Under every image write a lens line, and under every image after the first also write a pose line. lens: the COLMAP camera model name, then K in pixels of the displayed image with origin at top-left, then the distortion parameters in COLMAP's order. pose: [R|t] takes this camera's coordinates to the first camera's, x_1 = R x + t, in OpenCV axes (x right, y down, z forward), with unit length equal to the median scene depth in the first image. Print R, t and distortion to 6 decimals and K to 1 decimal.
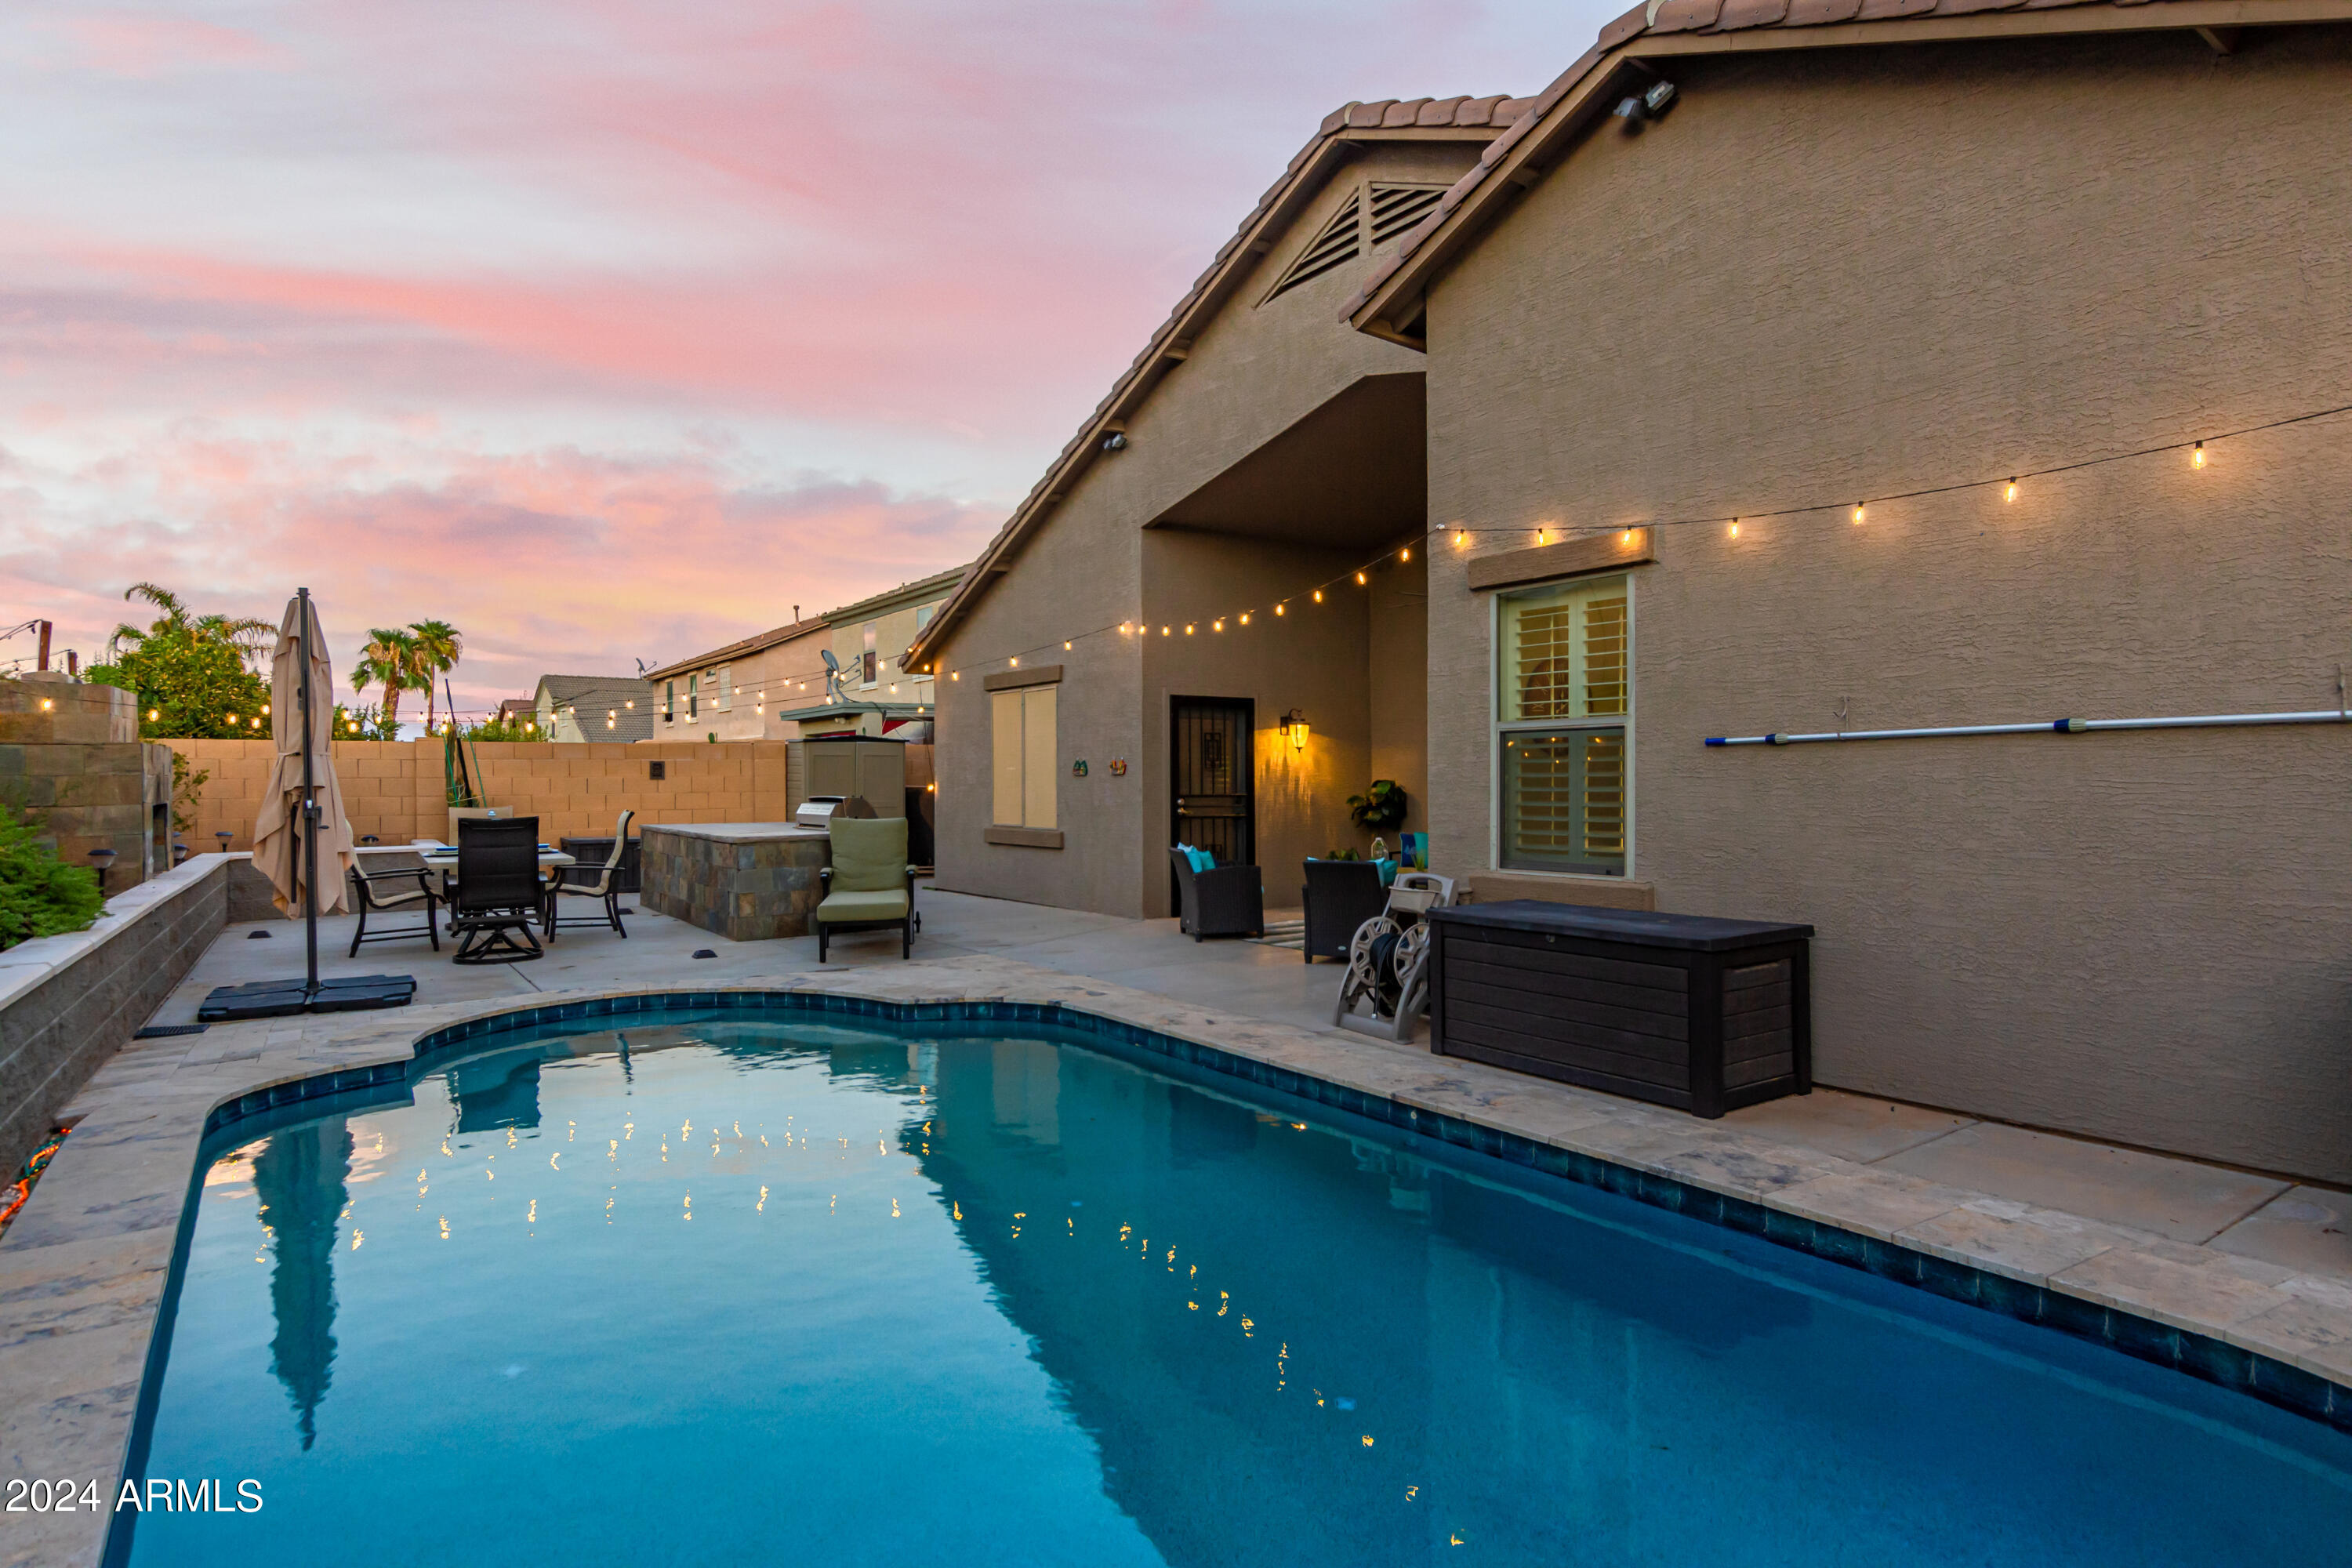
lens RADIAL K [[1266.5, 0, 1188.1], [0, 1266.5, 786.2], [0, 0, 1]] dist [0.004024, -0.000584]
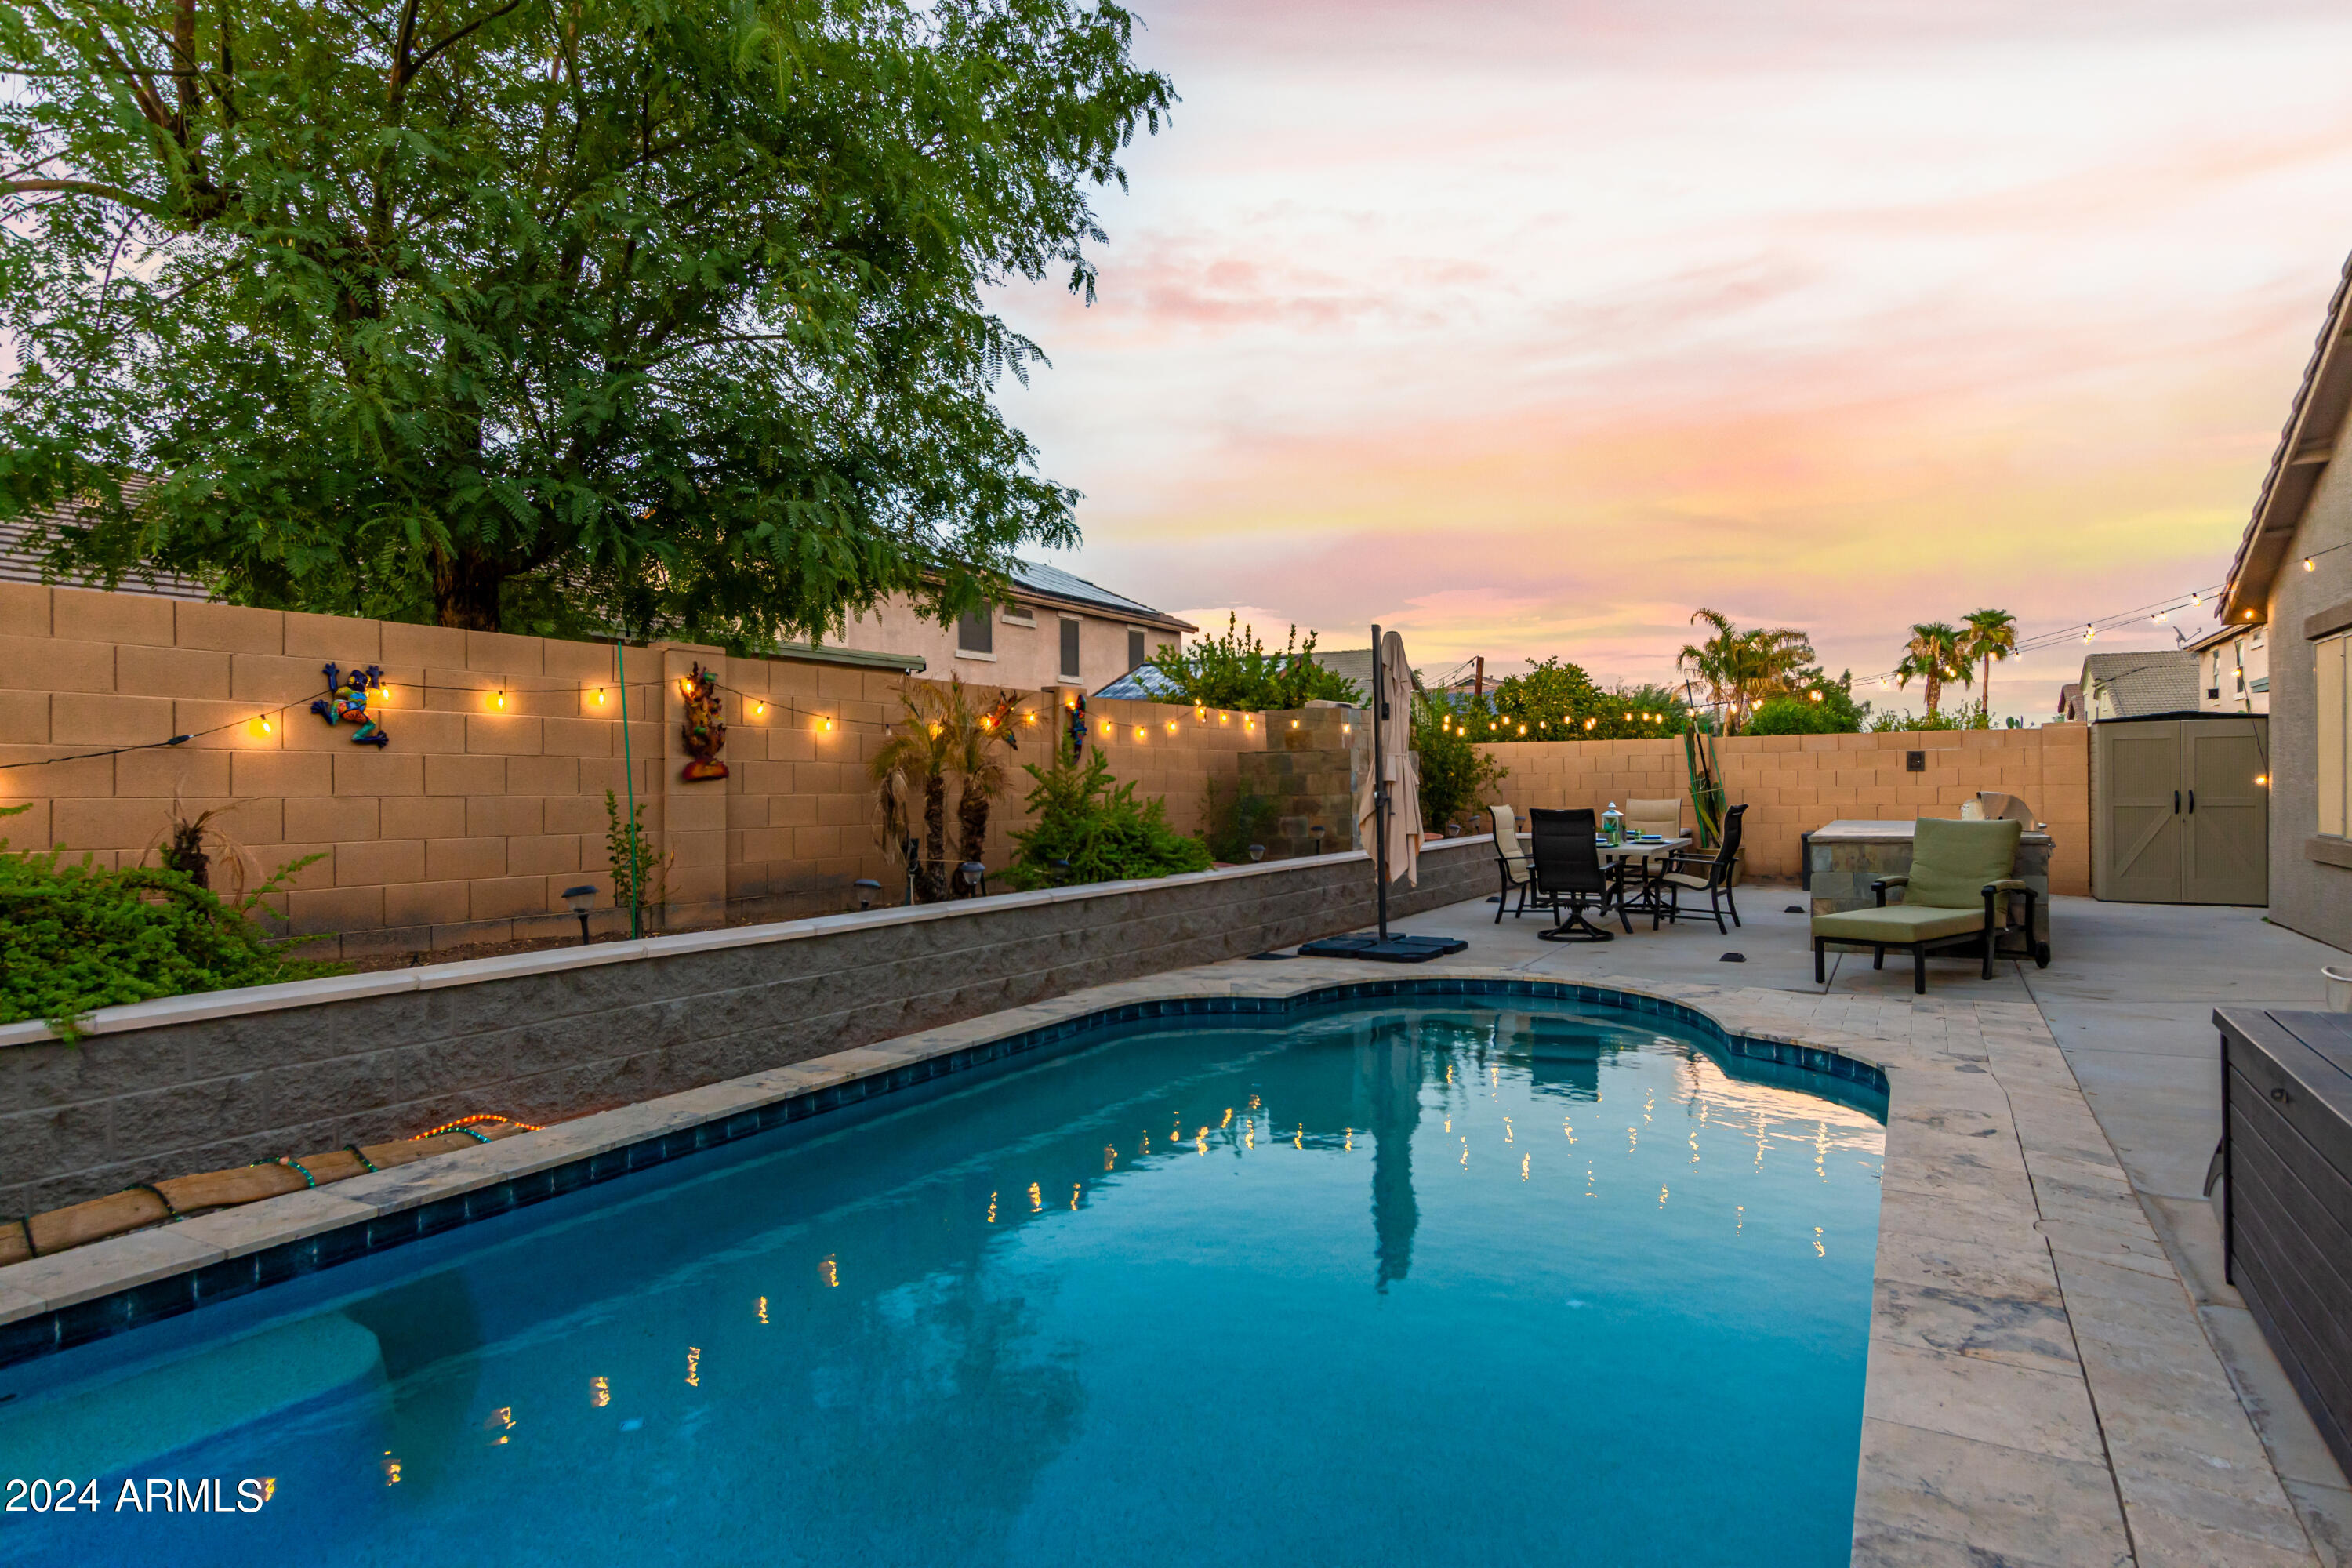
lens RADIAL K [[1266.5, 0, 1188.1], [0, 1266.5, 786.2], [0, 0, 1]] dist [0.004024, -0.000584]
pose [[0.436427, 0.004108, -0.899730, 0.334188], [0.002126, 0.999982, 0.005597, -0.001860], [0.899737, -0.004355, 0.436410, 0.250897]]
